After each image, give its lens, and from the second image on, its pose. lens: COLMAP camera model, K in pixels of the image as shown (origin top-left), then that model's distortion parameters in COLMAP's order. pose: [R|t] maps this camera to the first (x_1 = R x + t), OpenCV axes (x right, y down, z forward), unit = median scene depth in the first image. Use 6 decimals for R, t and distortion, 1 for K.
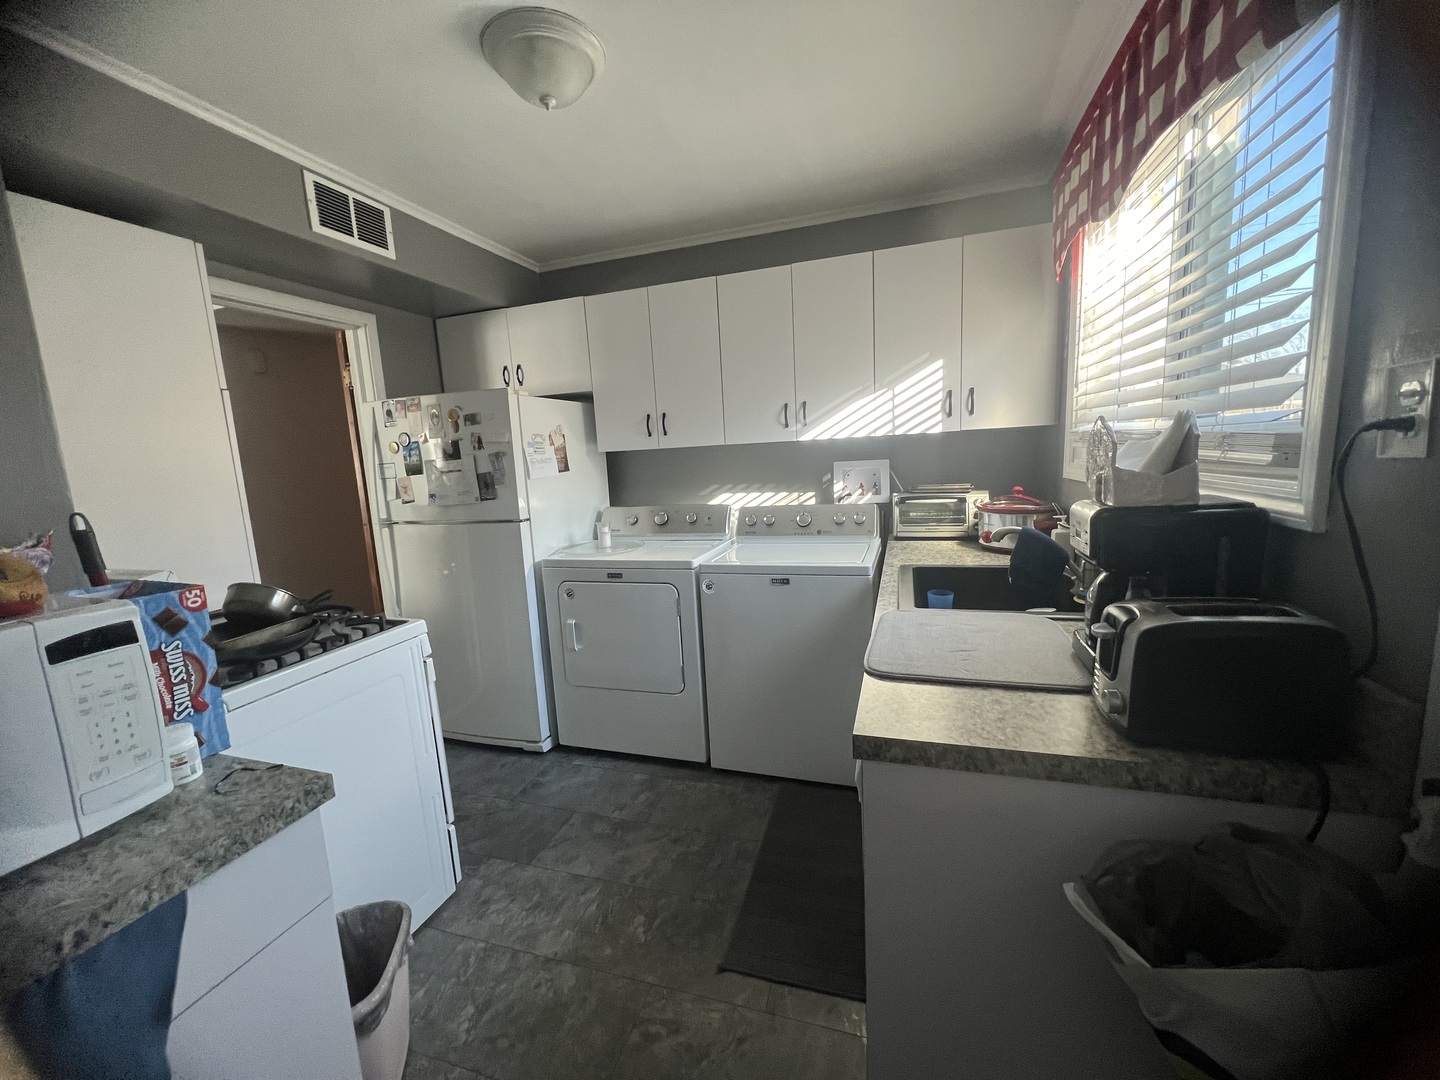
lens RADIAL K [[576.6, 0, 719.2], [0, 576.6, 539.0], [0, 0, 1]] dist [-0.000153, -0.000009]
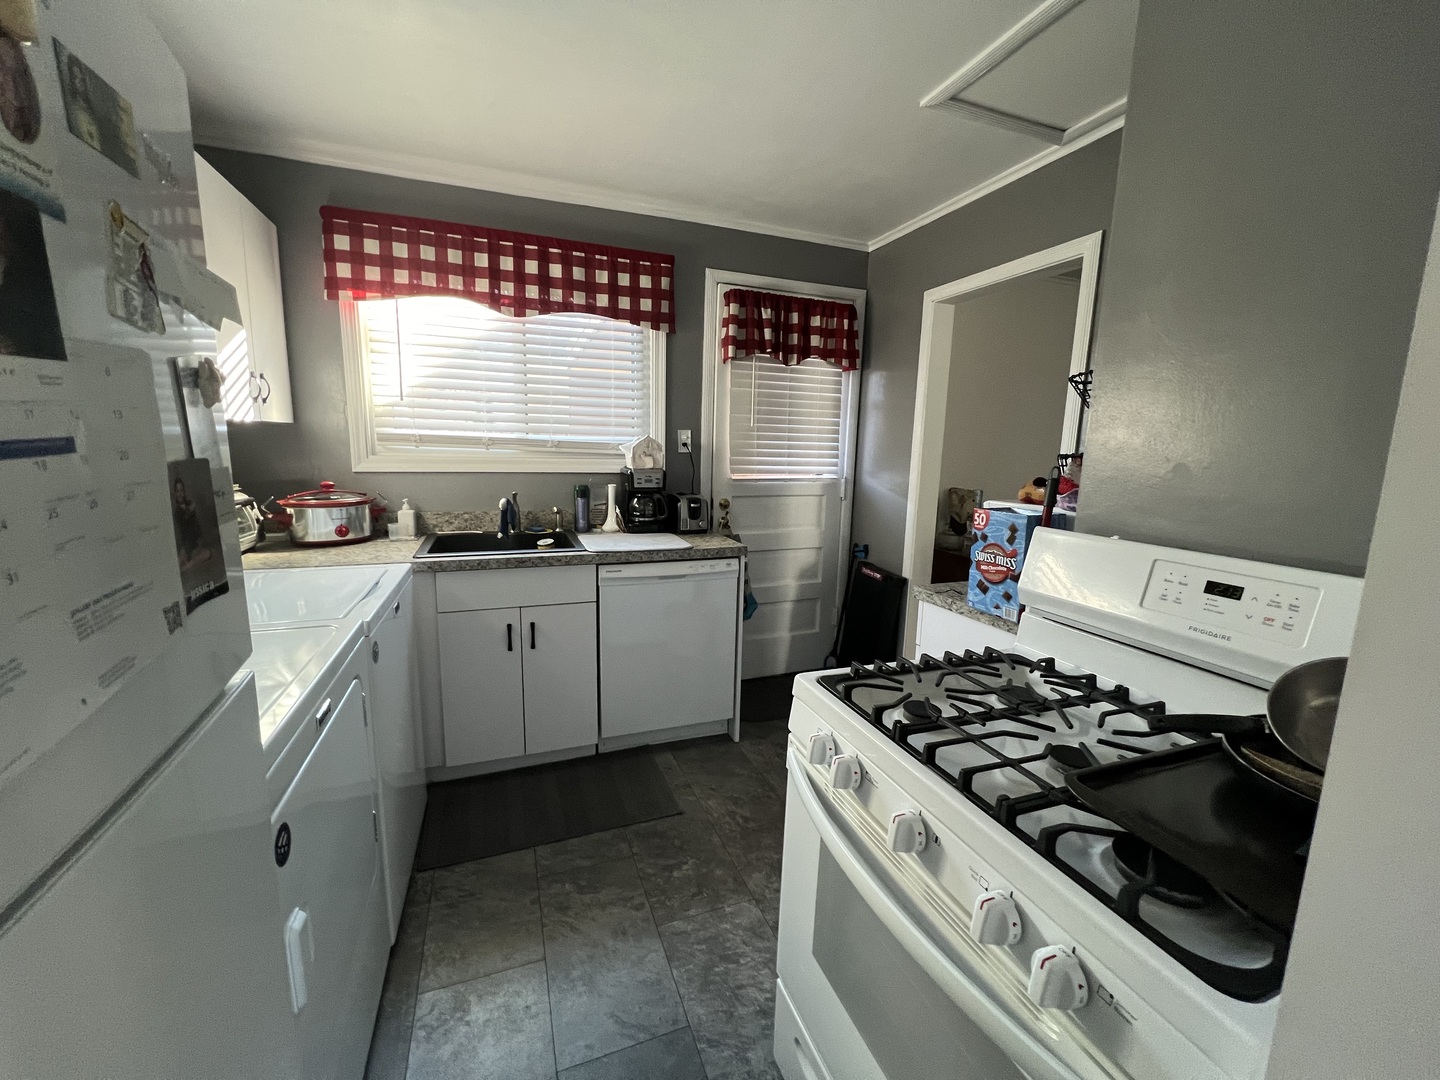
lens RADIAL K [[576.6, 0, 717.4], [0, 576.6, 539.2], [0, 0, 1]] dist [-0.000153, -0.000009]
pose [[-0.620892, -0.091108, 0.778583, -0.873523], [0.130028, 0.967494, 0.216907, -0.146646], [-0.773037, 0.235914, -0.588863, 1.299798]]
